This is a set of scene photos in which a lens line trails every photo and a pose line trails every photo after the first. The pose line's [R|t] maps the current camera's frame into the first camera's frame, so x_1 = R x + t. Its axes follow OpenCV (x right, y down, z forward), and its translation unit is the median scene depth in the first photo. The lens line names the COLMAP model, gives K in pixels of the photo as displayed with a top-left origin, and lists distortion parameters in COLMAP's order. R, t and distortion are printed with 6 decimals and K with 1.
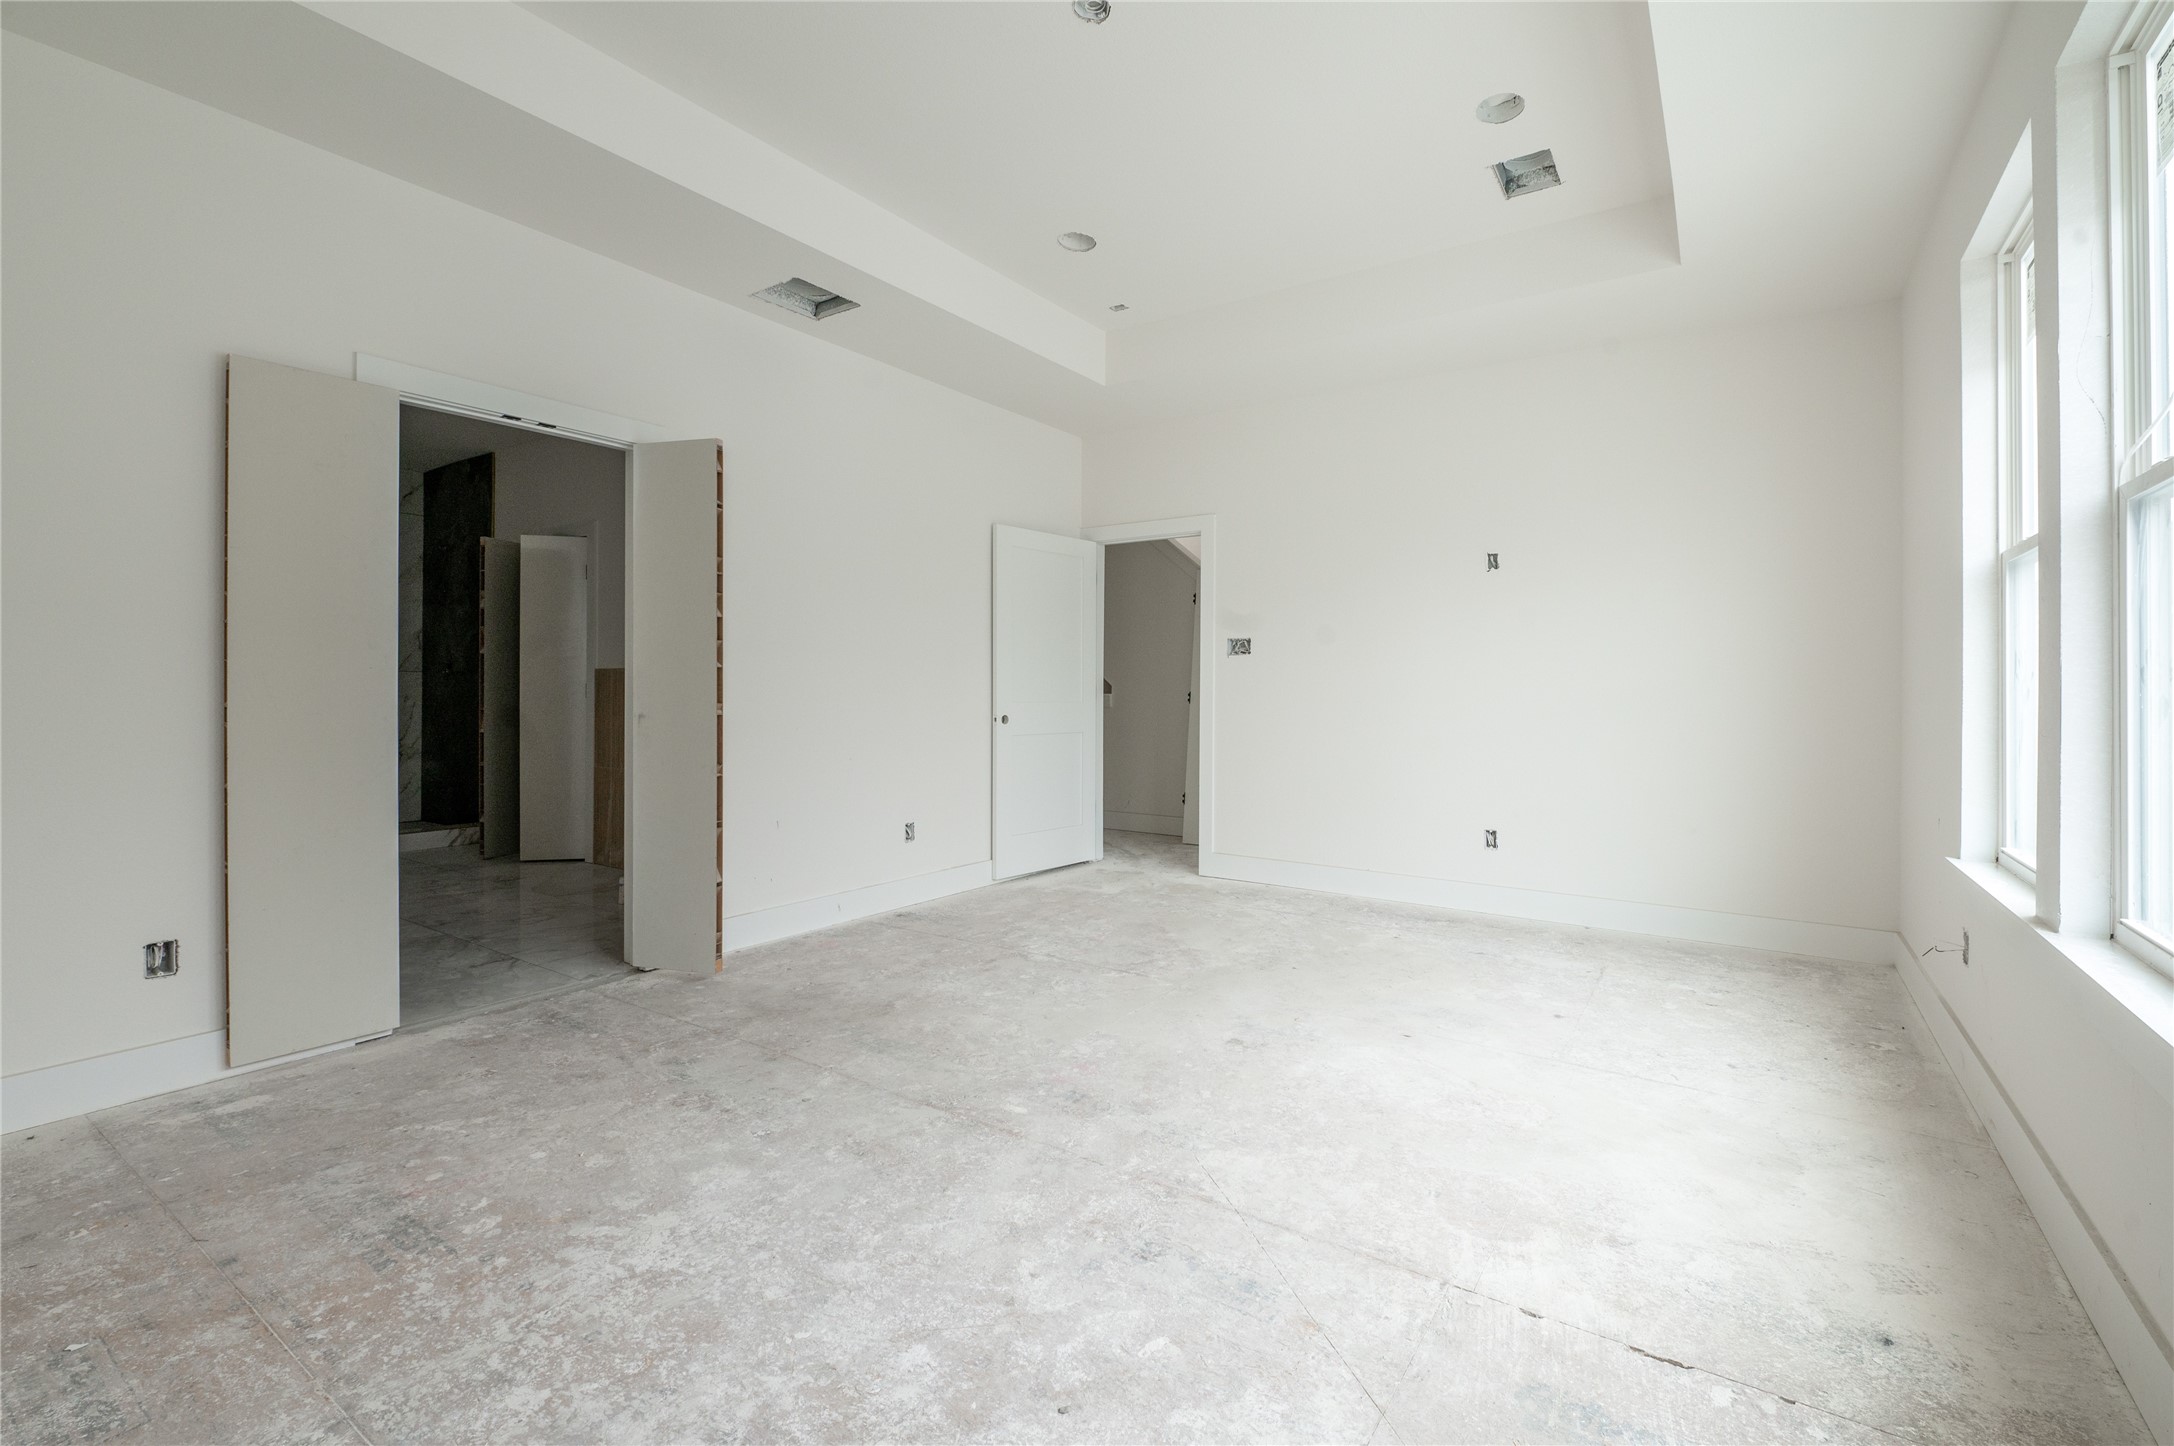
lens RADIAL K [[851.1, 0, 1084.7], [0, 851.1, 702.3], [0, 0, 1]] dist [-0.006999, 0.000086]
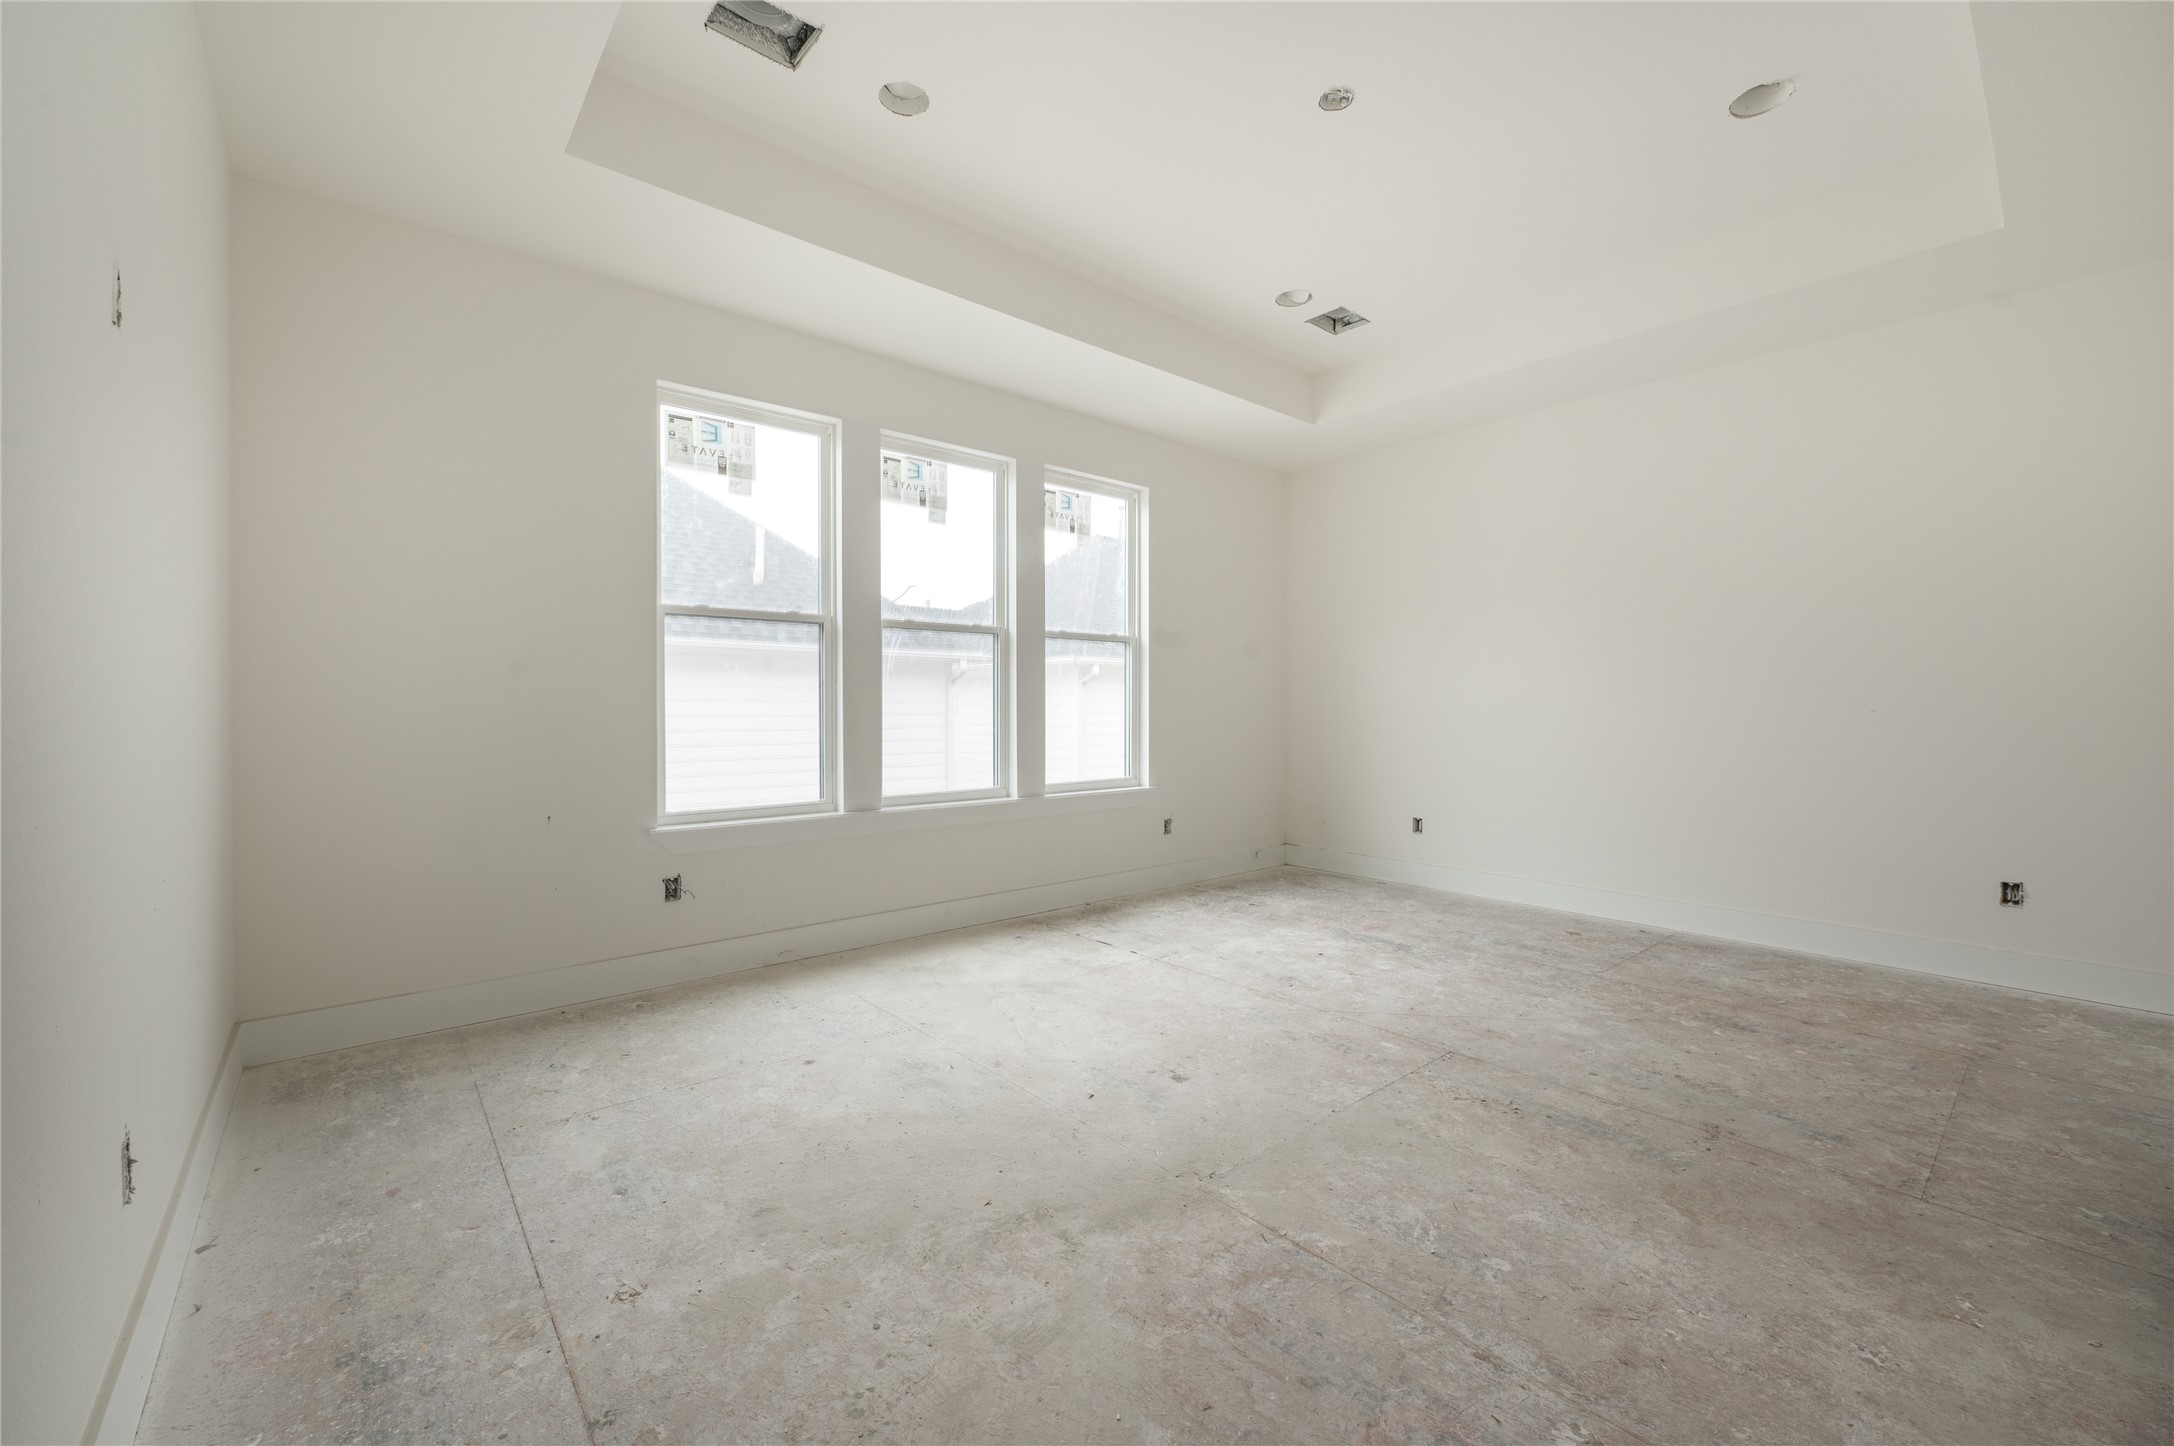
lens RADIAL K [[851.1, 0, 1096.6], [0, 851.1, 716.3], [0, 0, 1]] dist [-0.006999, 0.000086]
pose [[-0.982637, -0.008025, 0.185363, 0.117143], [-0.002486, 0.999544, 0.030092, -0.035387], [-0.185520, 0.029109, -0.982209, 2.343688]]
